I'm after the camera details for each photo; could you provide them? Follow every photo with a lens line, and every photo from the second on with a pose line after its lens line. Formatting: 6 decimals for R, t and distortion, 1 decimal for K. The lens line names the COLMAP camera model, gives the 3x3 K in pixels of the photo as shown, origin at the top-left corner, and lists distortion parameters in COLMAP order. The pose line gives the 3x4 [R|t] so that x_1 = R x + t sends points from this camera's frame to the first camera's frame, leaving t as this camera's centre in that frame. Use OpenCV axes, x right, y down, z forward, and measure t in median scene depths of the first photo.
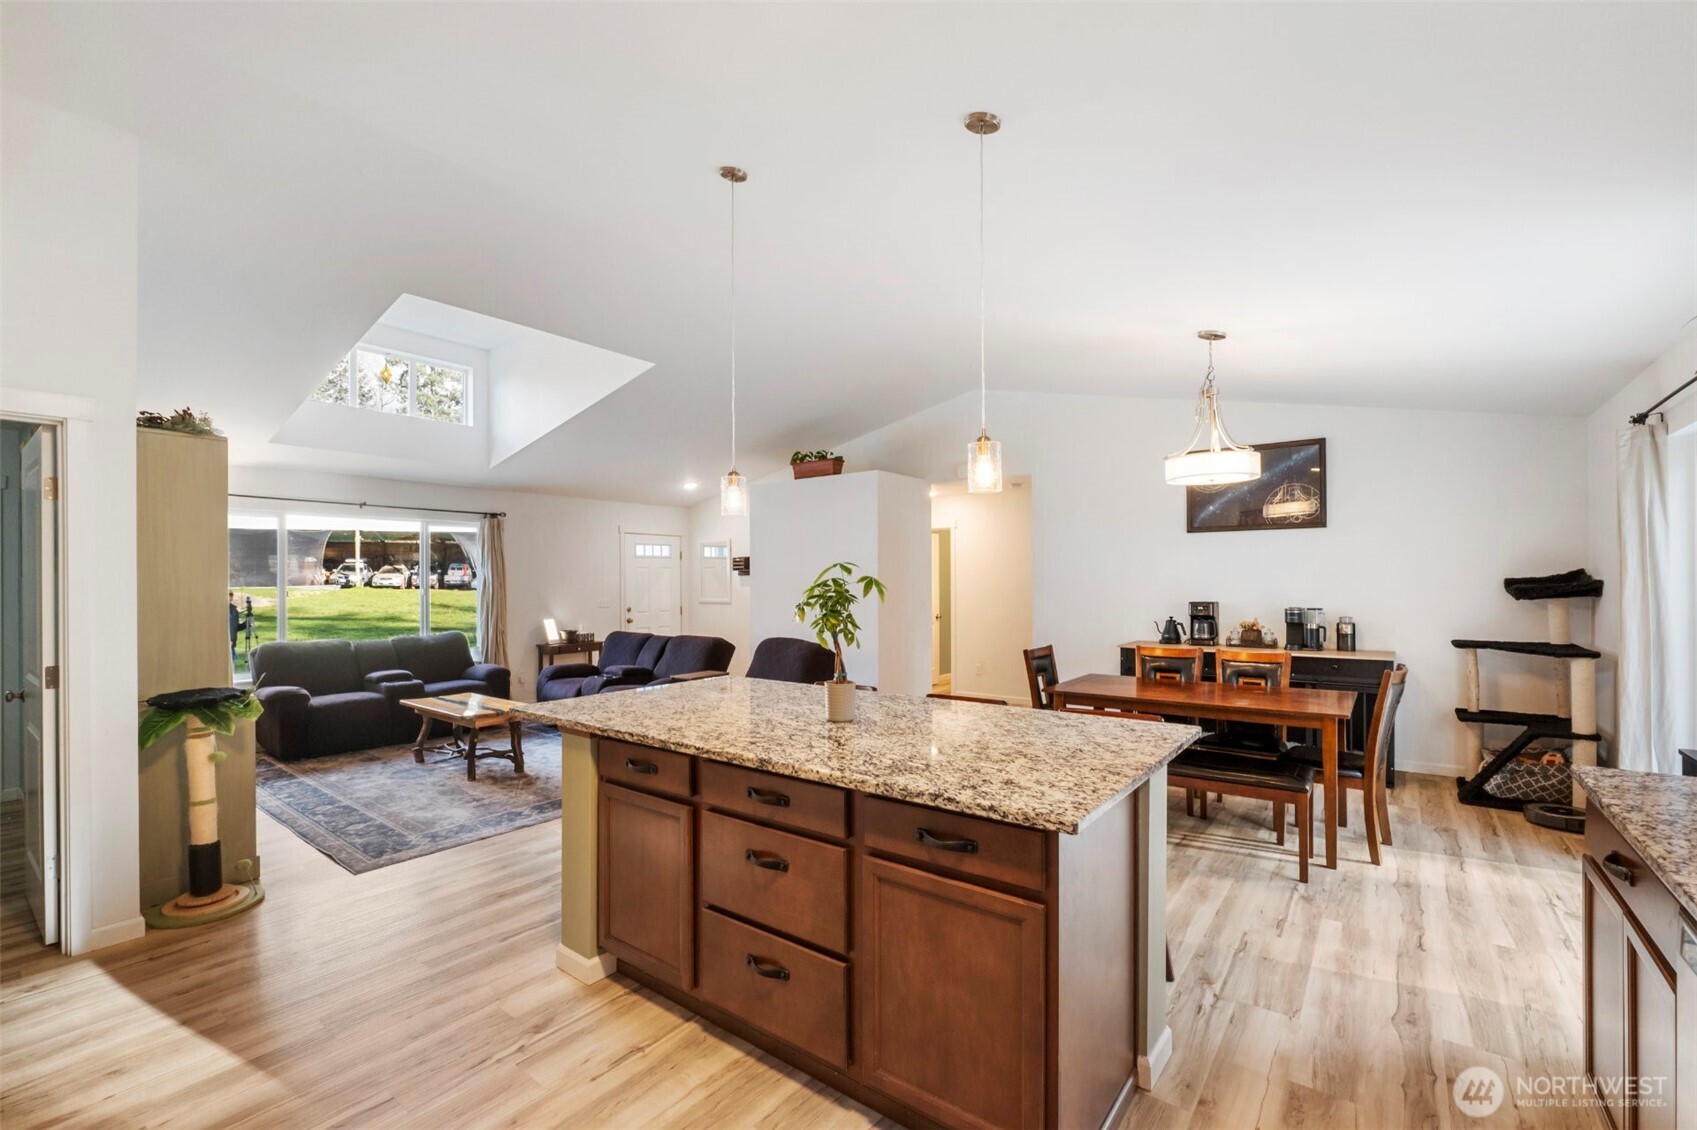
lens RADIAL K [[712.5, 0, 840.9], [0, 712.5, 560.8], [0, 0, 1]] dist [-0.004506, -0.000289]
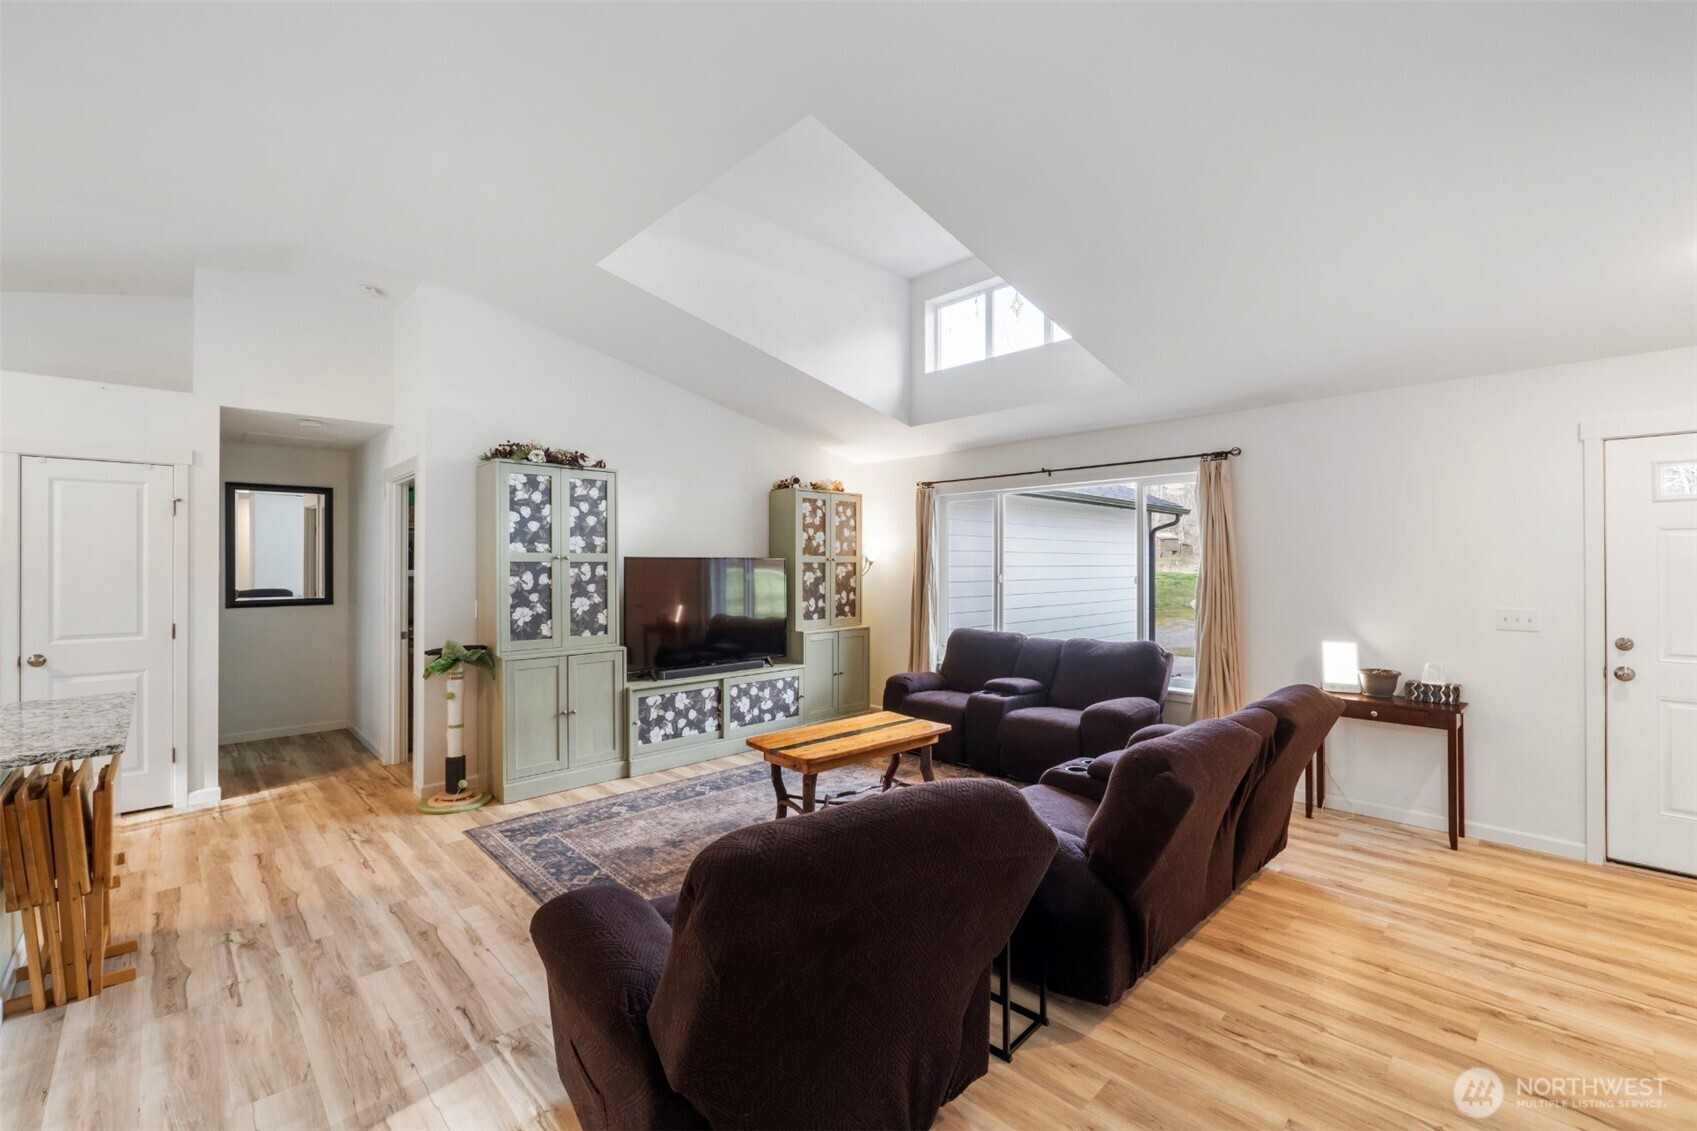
lens RADIAL K [[712.5, 0, 840.9], [0, 712.5, 561.3], [0, 0, 1]] dist [-0.004506, -0.000289]
pose [[-0.147635, 0.001278, -0.989041, 0.282388], [0.030499, 0.999529, -0.003261, 0.033229], [0.988572, -0.030646, -0.147605, 1.497070]]
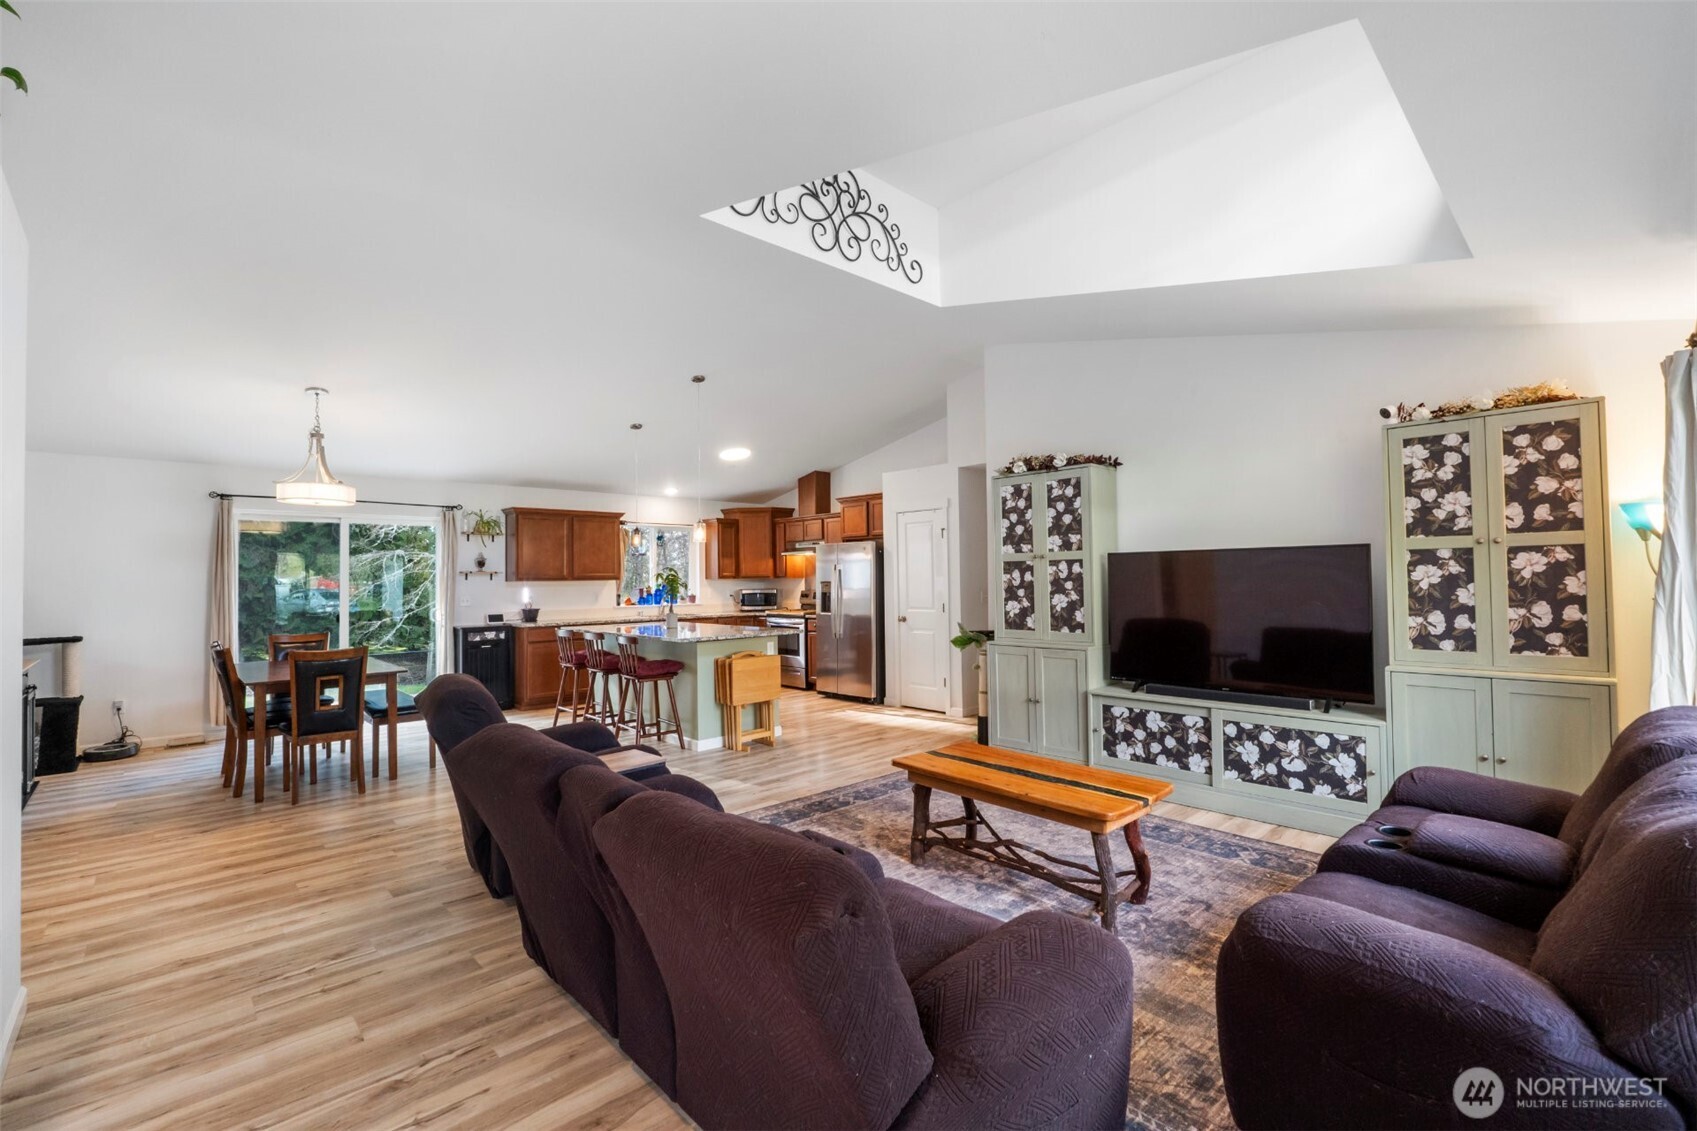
lens RADIAL K [[739.2, 0, 848.5], [0, 739.2, 565.5], [0, 0, 1]] dist [-0.003216, -0.000162]
pose [[-0.987634, 0.020835, 0.155385, -0.650410], [0.013438, 0.998733, -0.048502, 0.082744], [-0.156199, -0.045815, -0.986663, 2.194339]]
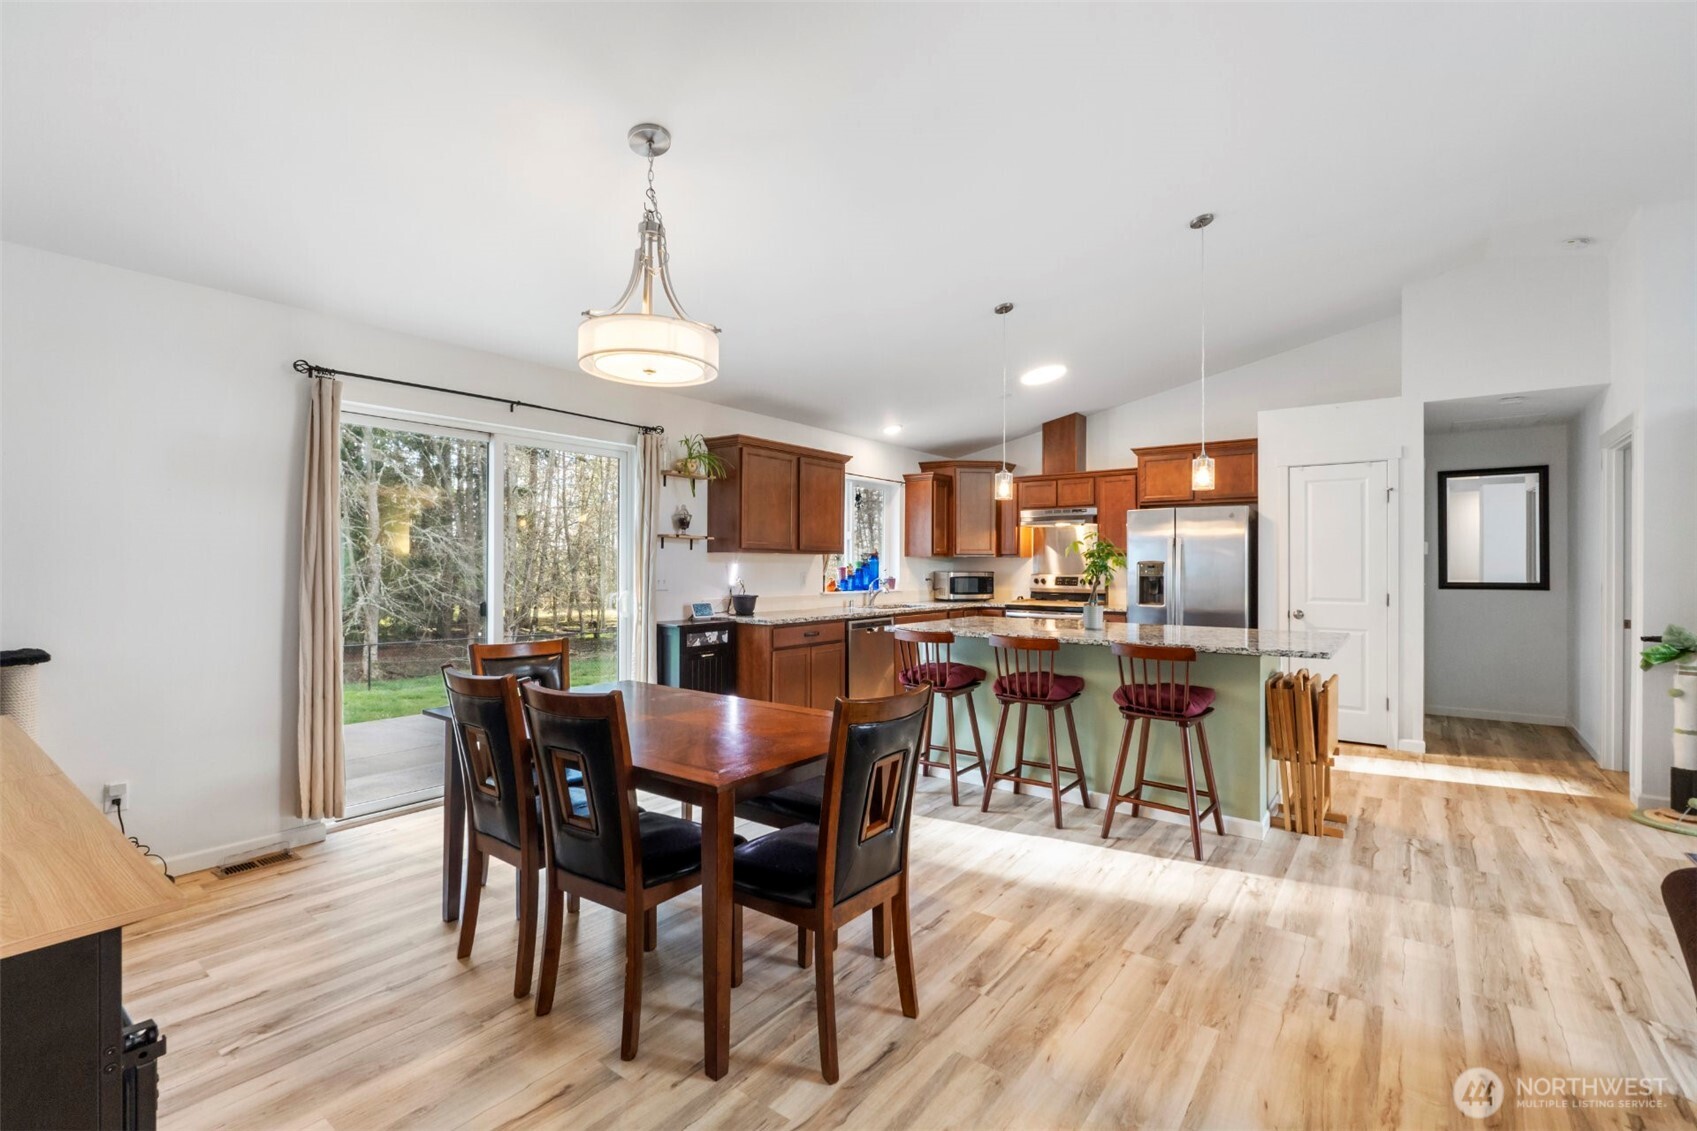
lens RADIAL K [[754.9, 0, 847.2], [0, 754.9, 562.4], [0, 0, 1]] dist [-0.007809, -0.000011]
pose [[-0.999906, 0.002048, -0.013535, 0.357082], [0.002511, 0.999410, -0.034267, 0.079417], [0.013456, -0.034298, -0.999321, 1.671590]]
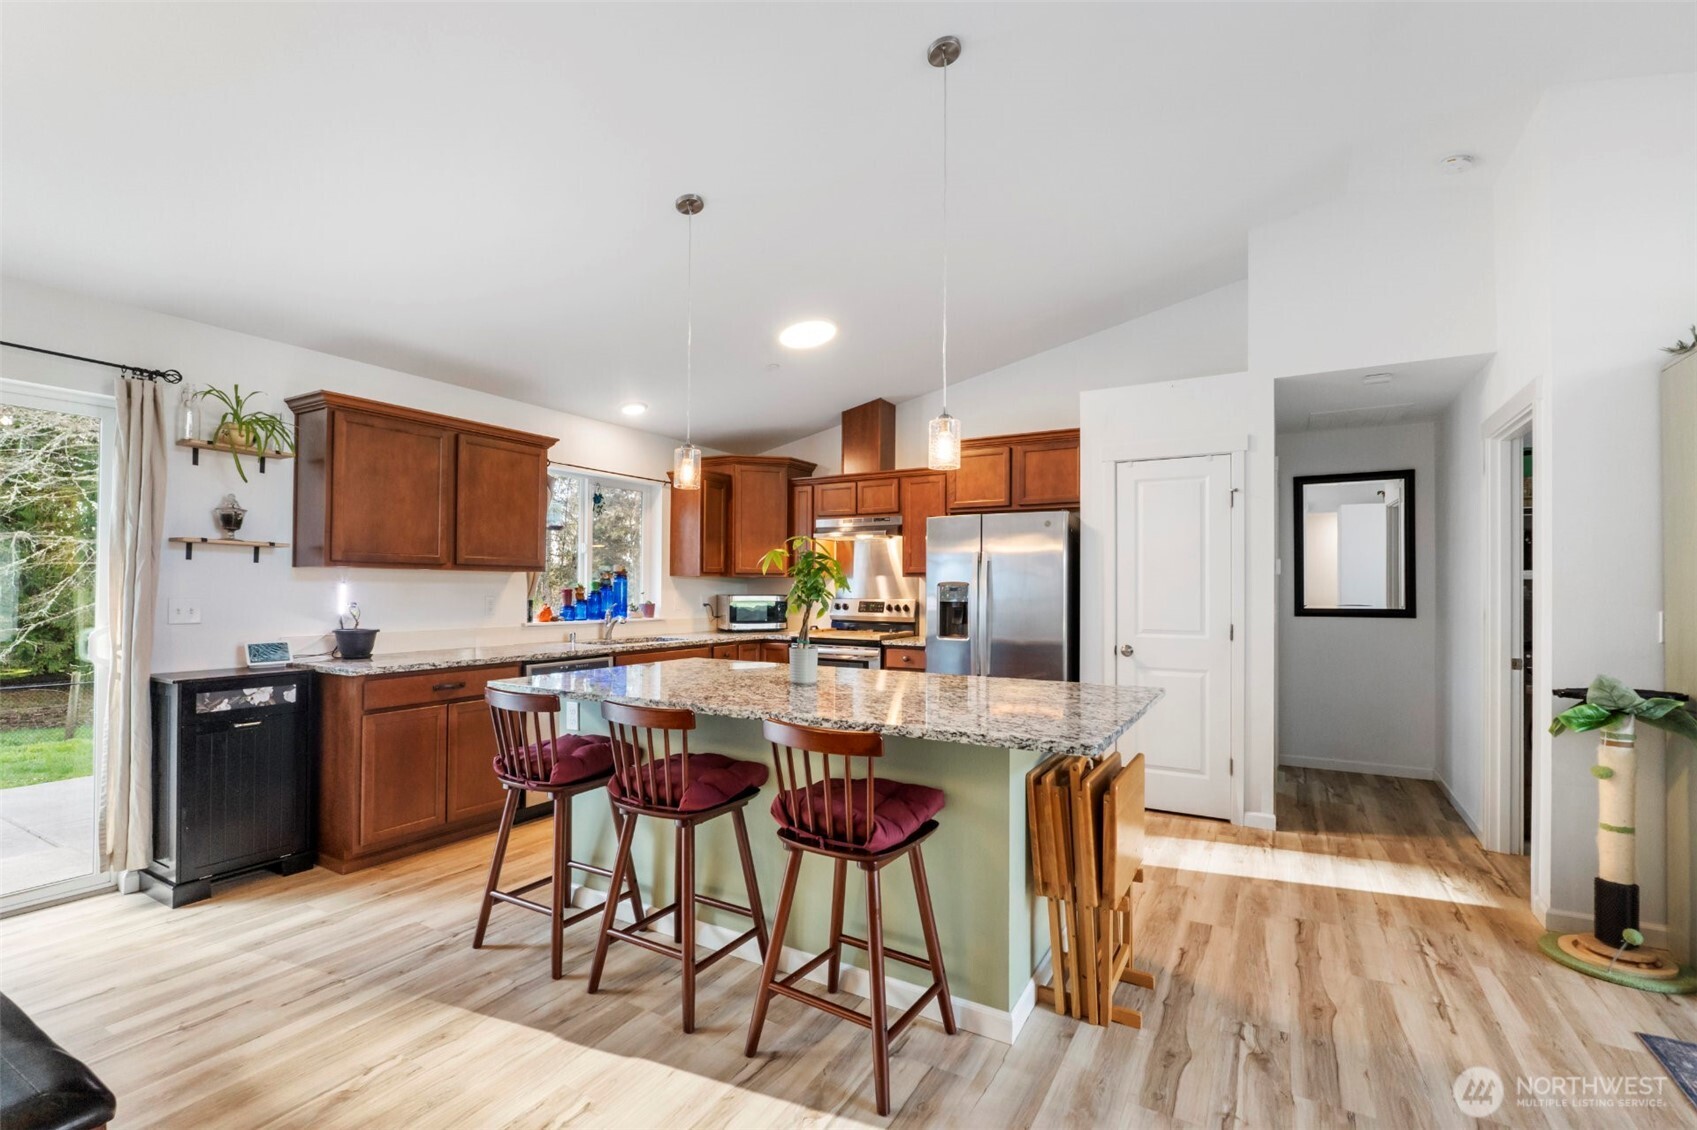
lens RADIAL K [[750.1, 0, 843.4], [0, 750.1, 580.7], [0, 0, 1]] dist [-0.009145, 0.000508]
pose [[-0.991511, -0.001336, -0.130015, 0.052820], [0.003834, 0.999212, -0.039501, 0.070054], [0.129965, -0.039664, -0.990725, 1.313652]]
